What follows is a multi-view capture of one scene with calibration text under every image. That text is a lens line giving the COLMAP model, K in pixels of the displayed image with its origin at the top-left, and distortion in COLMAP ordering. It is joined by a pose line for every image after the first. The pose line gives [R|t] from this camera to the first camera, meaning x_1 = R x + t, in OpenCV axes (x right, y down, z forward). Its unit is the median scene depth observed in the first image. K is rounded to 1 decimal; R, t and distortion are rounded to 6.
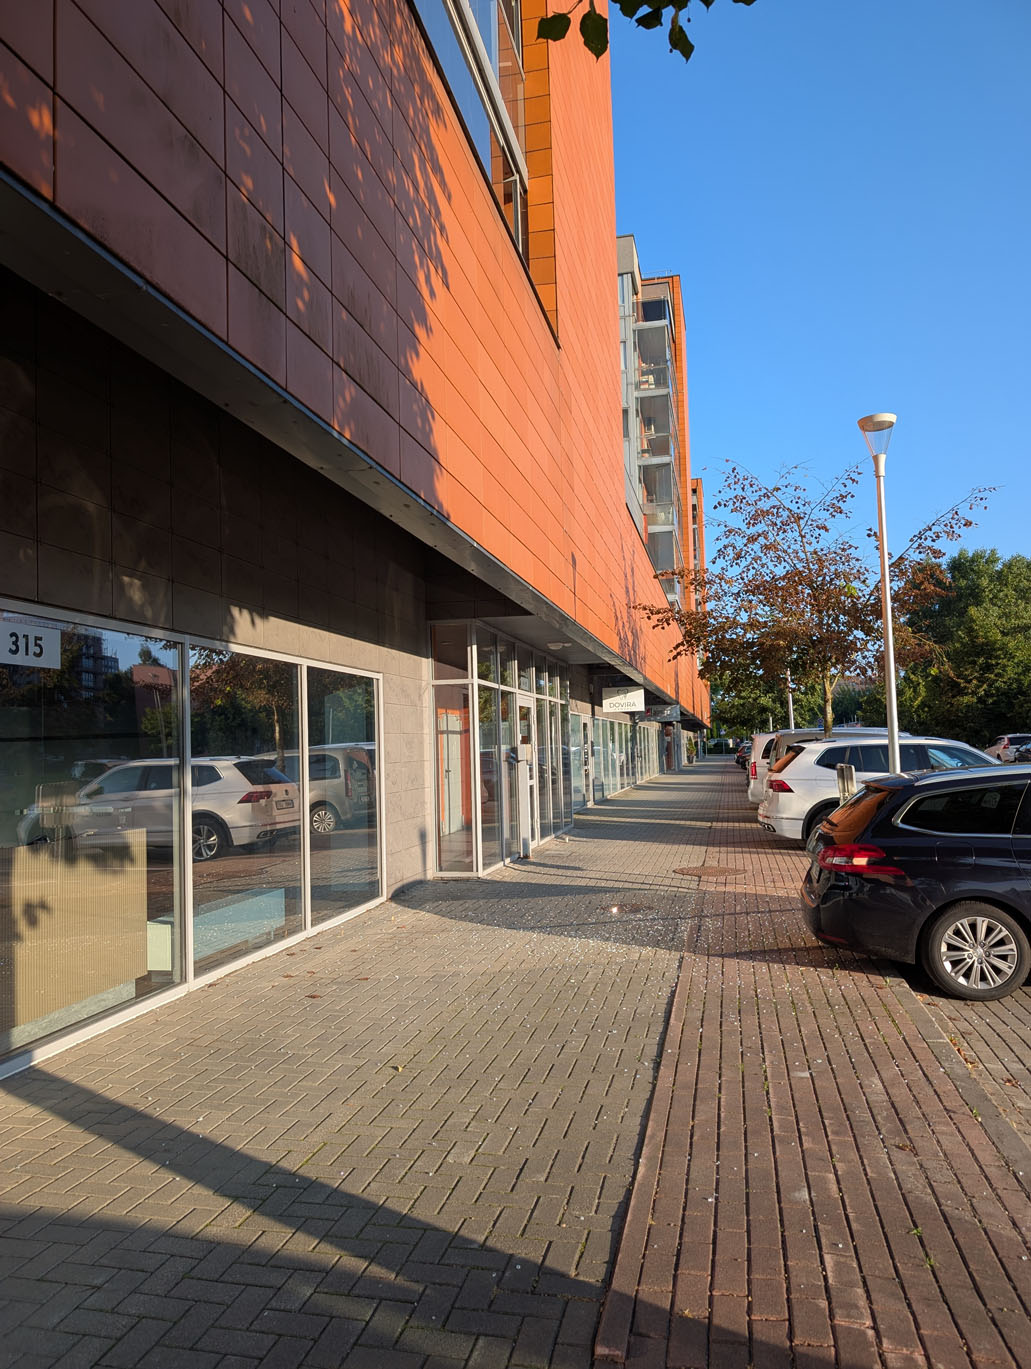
lens RADIAL K [[1022.2, 0, 516.7], [0, 1022.2, 687.4], [0, 0, 1]] dist [0.014727, -0.025517]
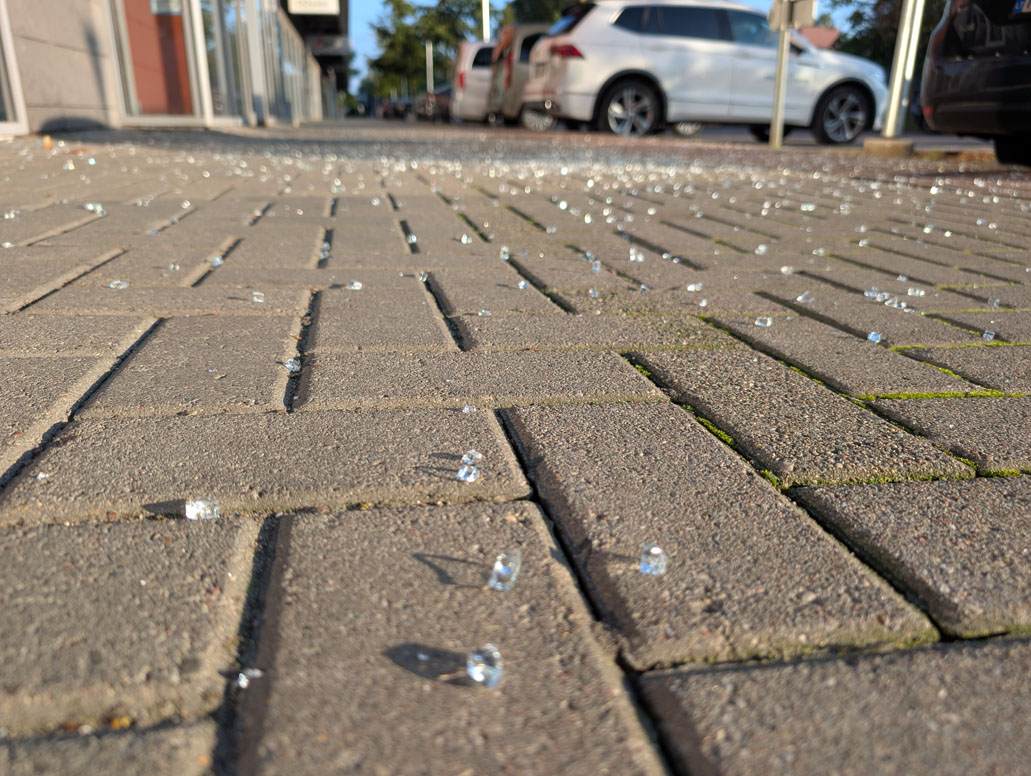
lens RADIAL K [[769.8, 0, 517.4], [0, 769.8, 389.1], [0, 0, 1]] dist [0.014727, -0.025517]
pose [[0.911523, -0.092033, 0.400819, -0.053903], [-0.073307, 0.922667, 0.378566, 0.116925], [-0.404663, -0.374454, 0.834285, 0.407355]]
